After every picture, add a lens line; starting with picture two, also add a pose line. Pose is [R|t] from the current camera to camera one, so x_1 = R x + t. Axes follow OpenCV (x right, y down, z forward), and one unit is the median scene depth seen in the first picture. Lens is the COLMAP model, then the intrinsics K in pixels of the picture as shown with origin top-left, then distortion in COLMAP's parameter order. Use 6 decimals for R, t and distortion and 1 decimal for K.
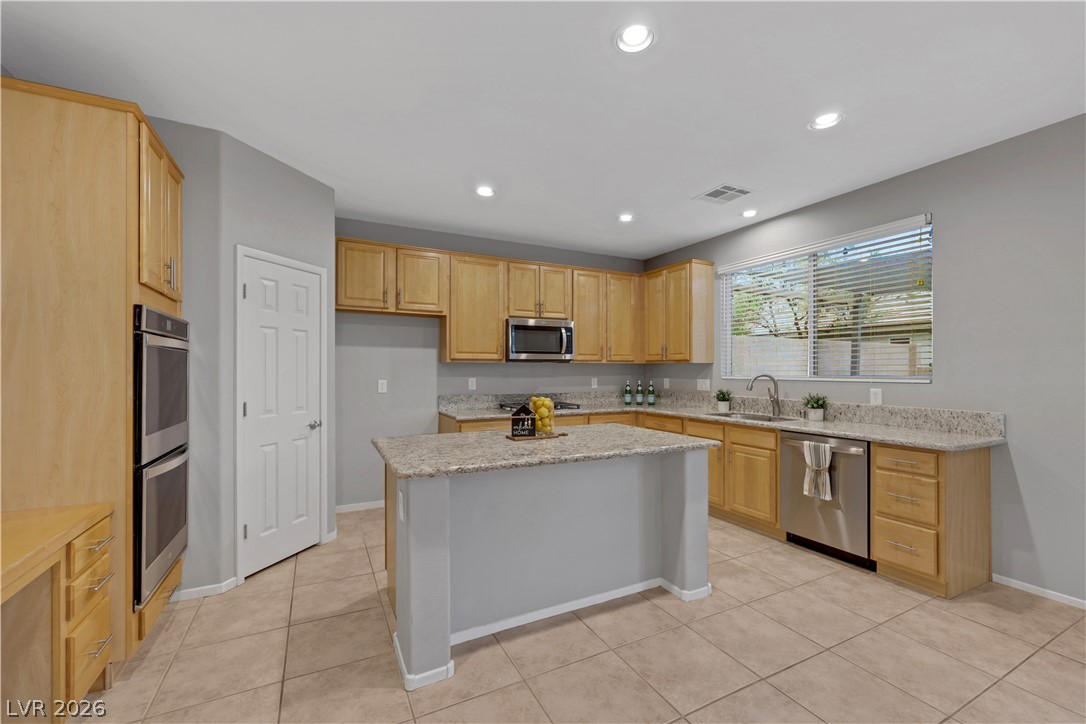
lens RADIAL K [[454.0, 0, 559.7], [0, 454.0, 368.6], [0, 0, 1]] dist [0.000165, 0.000288]
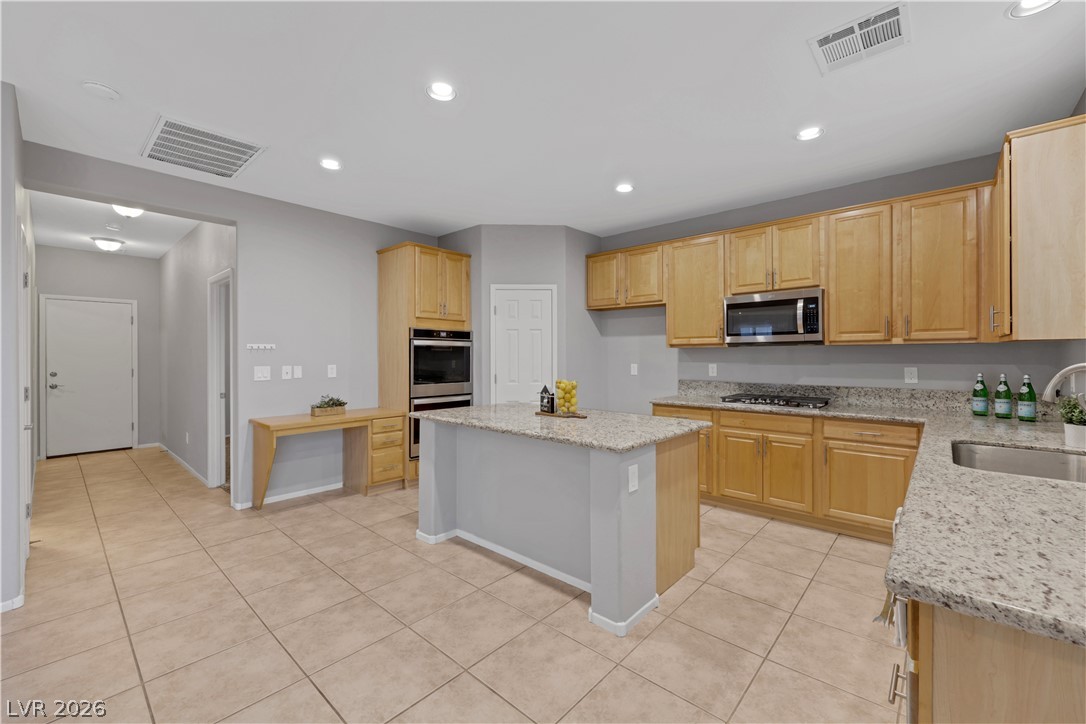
lens RADIAL K [[452.4, 0, 531.0], [0, 452.4, 358.5], [0, 0, 1]] dist [-0.000418, 0.000094]
pose [[0.328824, 0.004511, -0.944380, 0.675443], [0.005808, 0.999960, 0.006799, 0.001124], [0.944373, -0.007721, 0.328785, 0.388714]]
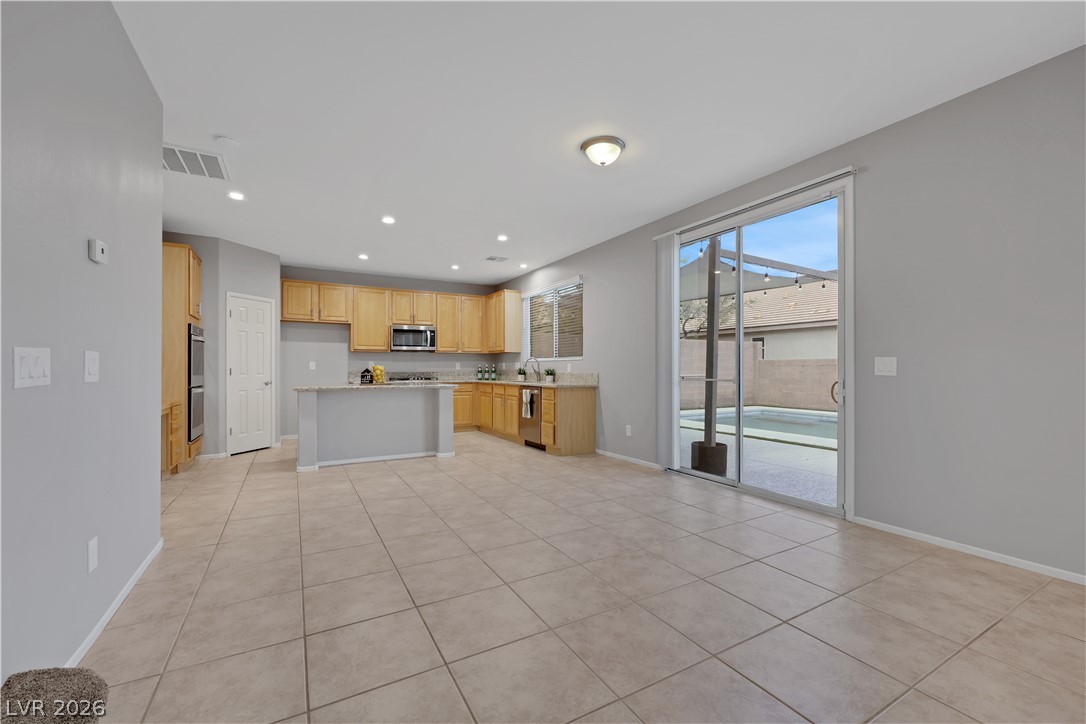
lens RADIAL K [[452.2, 0, 558.6], [0, 452.2, 366.1], [0, 0, 1]] dist [-0.002236, -0.000219]
pose [[0.999201, -0.001795, 0.039931, 0.484681], [0.001944, 0.999991, -0.003678, 0.051796], [-0.039924, 0.003753, 0.999196, -0.754491]]
